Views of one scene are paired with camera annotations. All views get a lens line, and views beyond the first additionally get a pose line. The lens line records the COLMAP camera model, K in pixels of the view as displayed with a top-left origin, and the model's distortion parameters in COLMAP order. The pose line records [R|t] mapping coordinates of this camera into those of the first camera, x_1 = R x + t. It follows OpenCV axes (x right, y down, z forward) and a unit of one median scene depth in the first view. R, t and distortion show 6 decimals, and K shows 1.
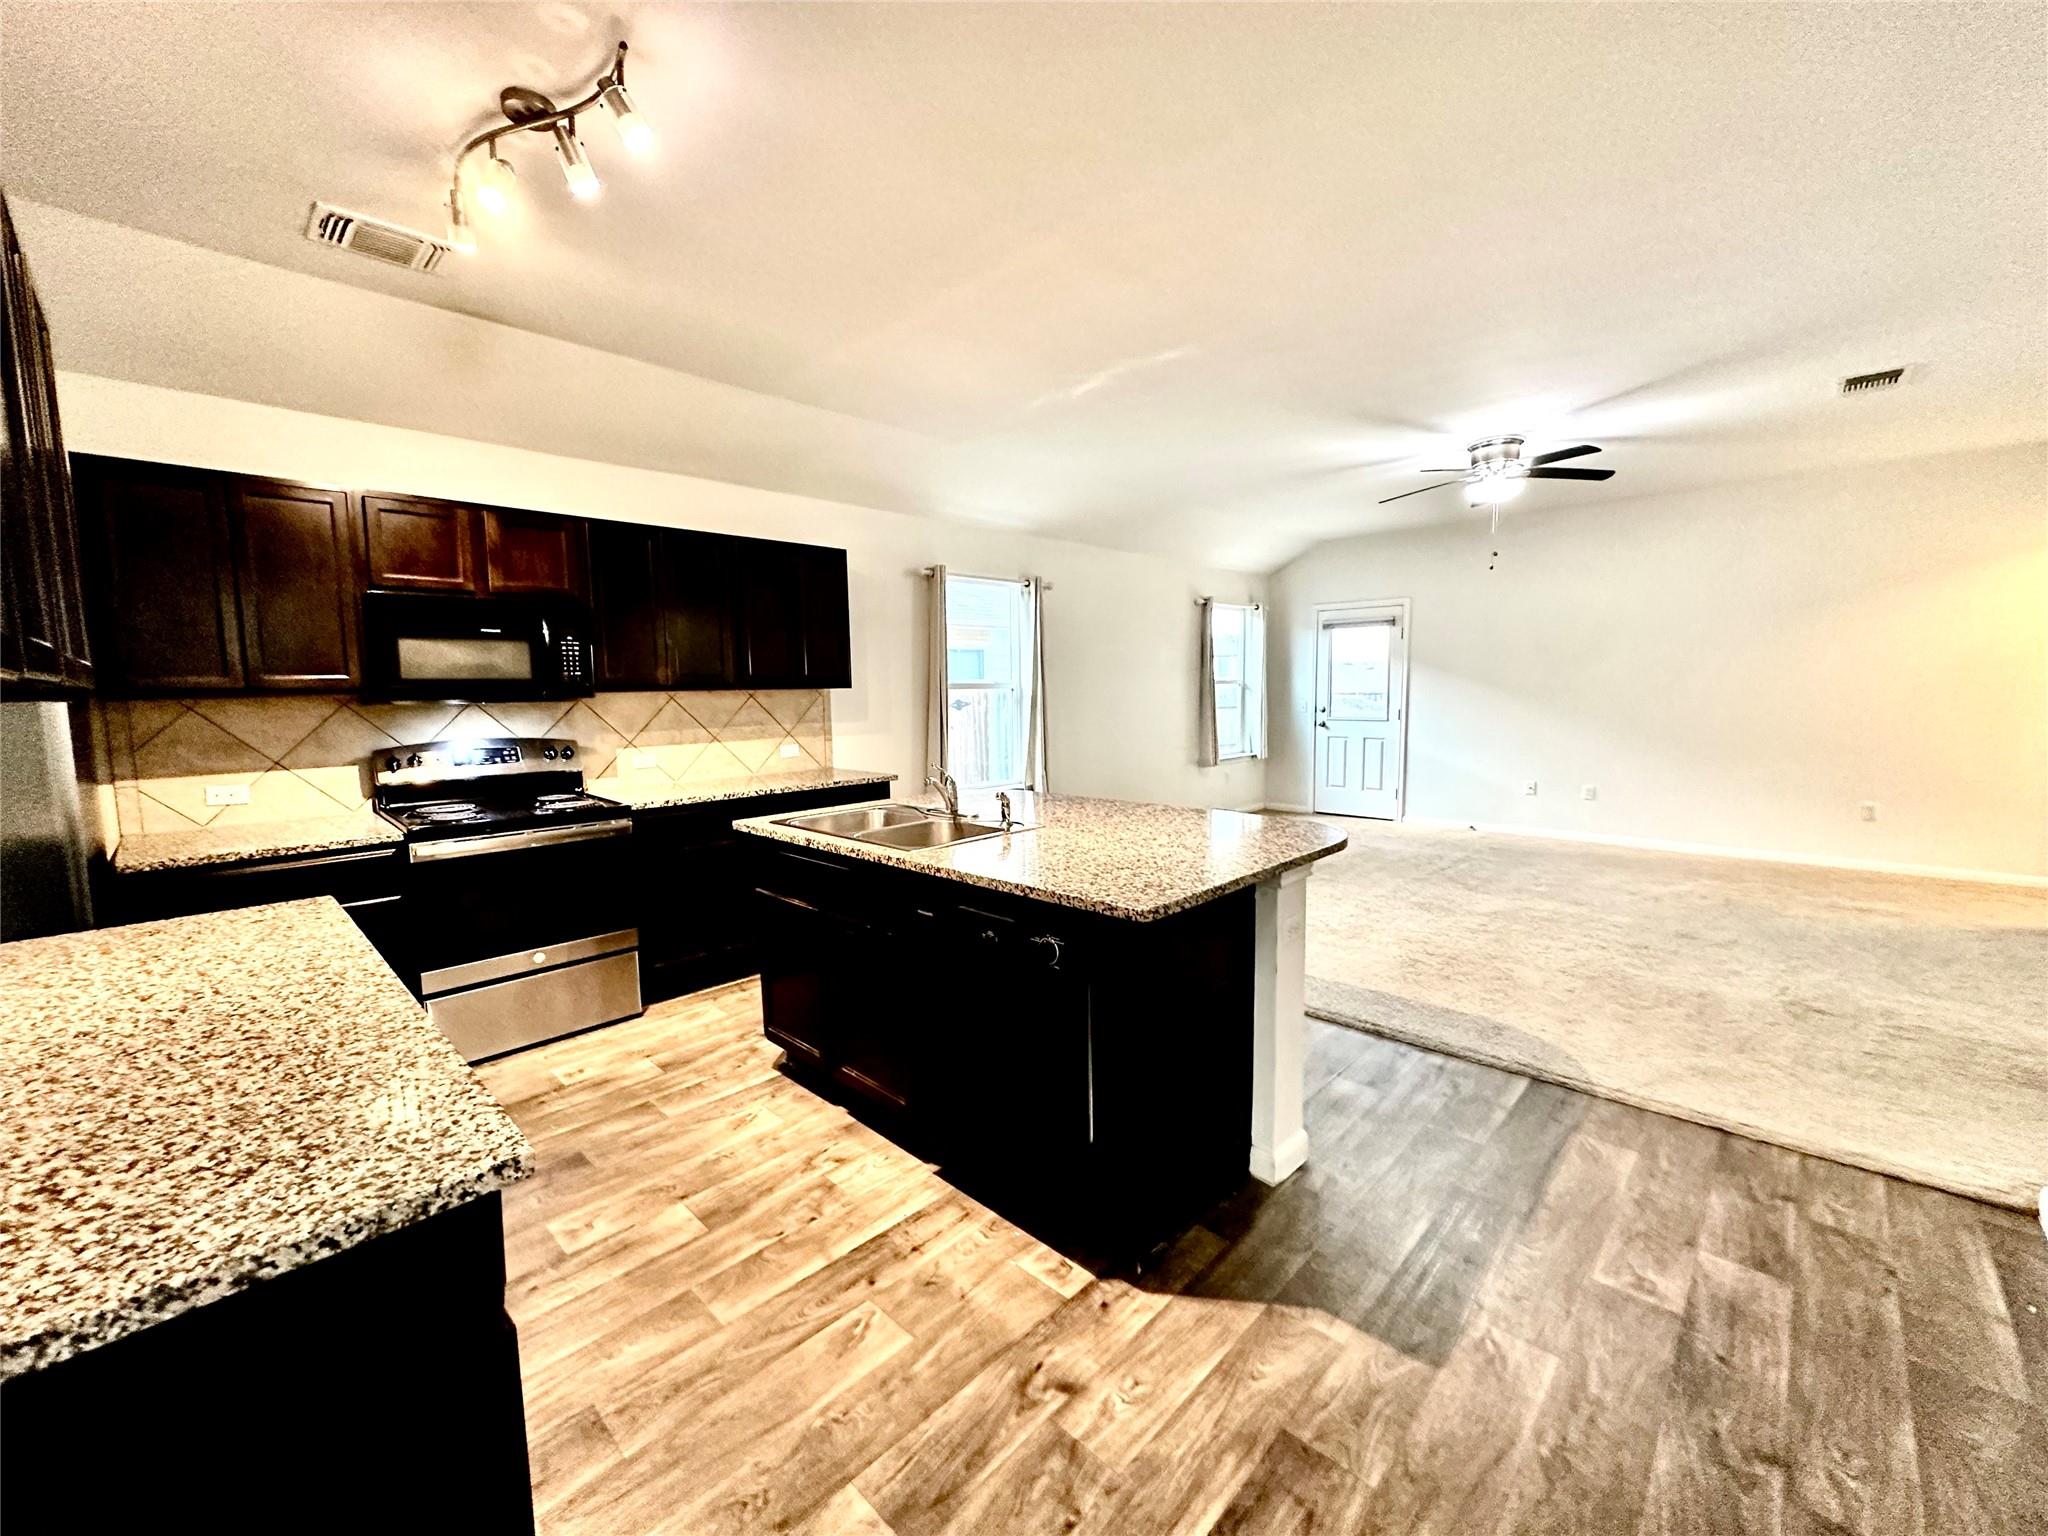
lens RADIAL K [[819.2, 0, 1018.3], [0, 819.2, 772.4], [0, 0, 1]] dist [-0.000473, 0.000370]
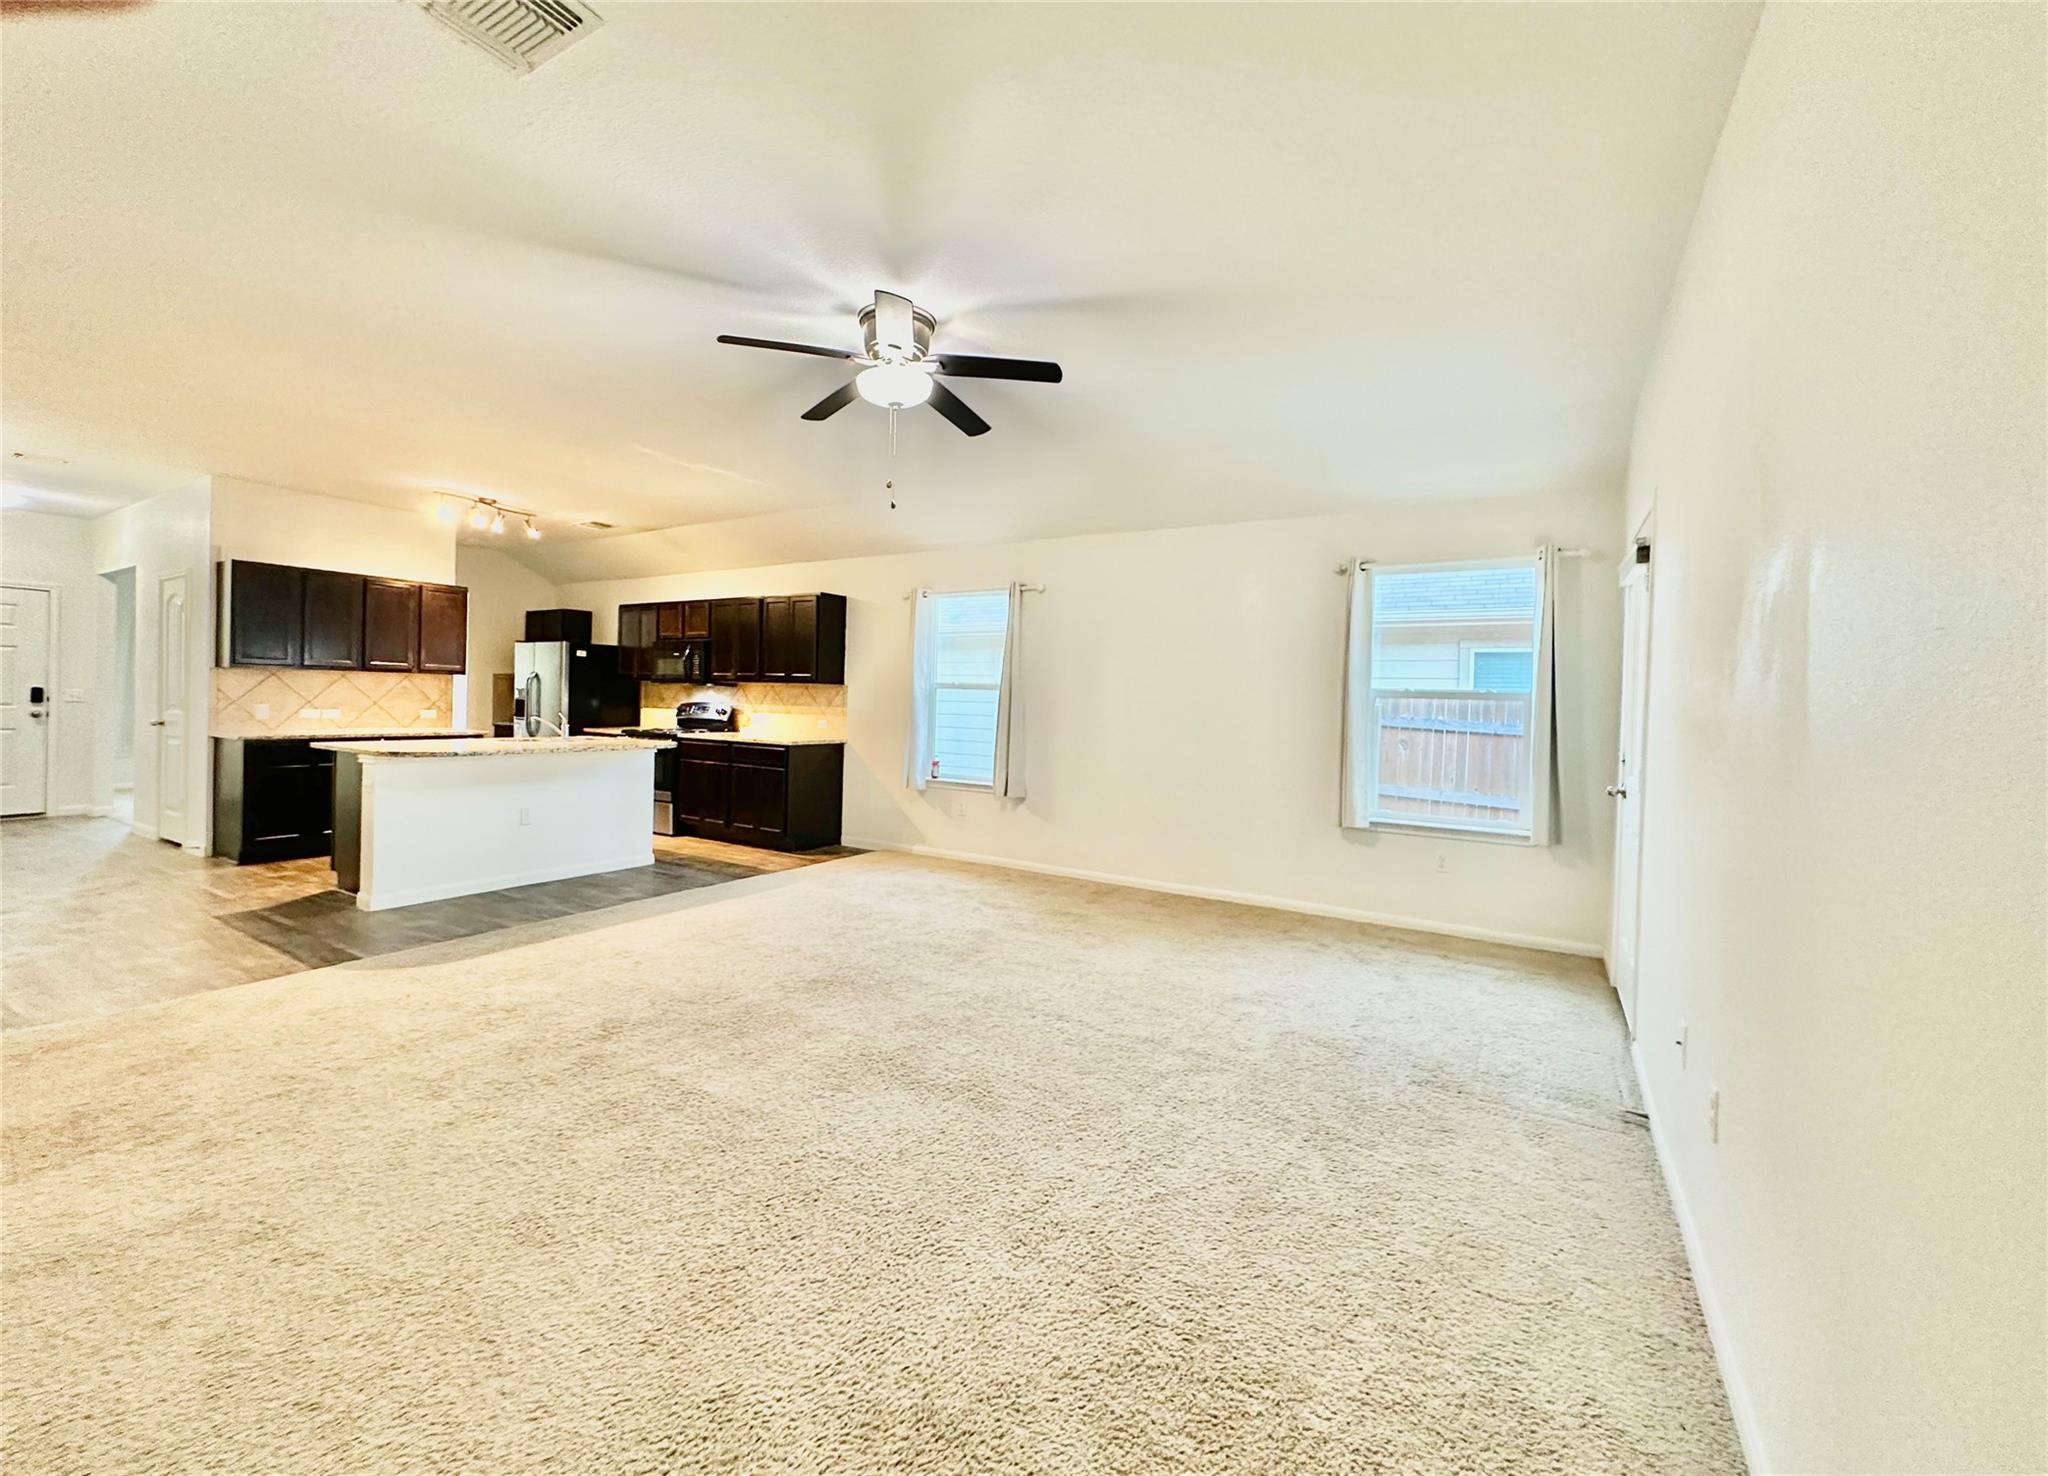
lens RADIAL K [[828.5, 0, 1022.0], [0, 828.5, 702.2], [0, 0, 1]] dist [-0.000568, -0.000033]
pose [[0.212230, 0.022593, -0.976959, 2.585953], [-0.133170, 0.991075, -0.006010, -0.211418], [0.968104, 0.131377, 0.213344, 2.018144]]
